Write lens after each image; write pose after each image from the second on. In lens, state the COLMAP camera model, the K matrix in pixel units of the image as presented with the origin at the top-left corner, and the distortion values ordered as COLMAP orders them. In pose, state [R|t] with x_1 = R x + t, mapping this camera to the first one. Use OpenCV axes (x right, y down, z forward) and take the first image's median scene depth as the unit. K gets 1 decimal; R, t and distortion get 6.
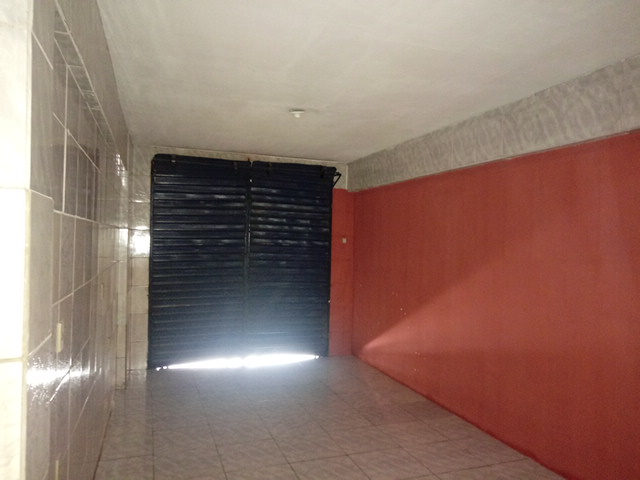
lens RADIAL K [[475.5, 0, 320.5], [0, 475.5, 240.6], [0, 0, 1]] dist [0.002300, 0.001017]
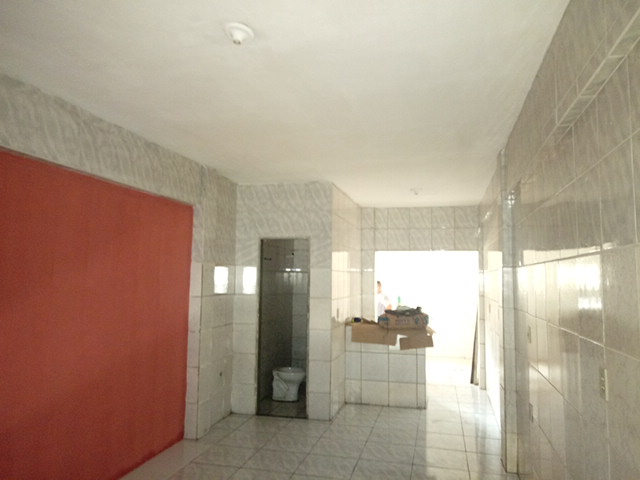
lens RADIAL K [[475.5, 0, 320.7], [0, 475.5, 239.3], [0, 0, 1]] dist [0.002300, 0.001017]
pose [[-0.828195, -0.001339, 0.560438, -0.495048], [-0.046925, 0.996651, -0.066963, -0.013376], [-0.558472, -0.081757, -0.825485, 1.581112]]
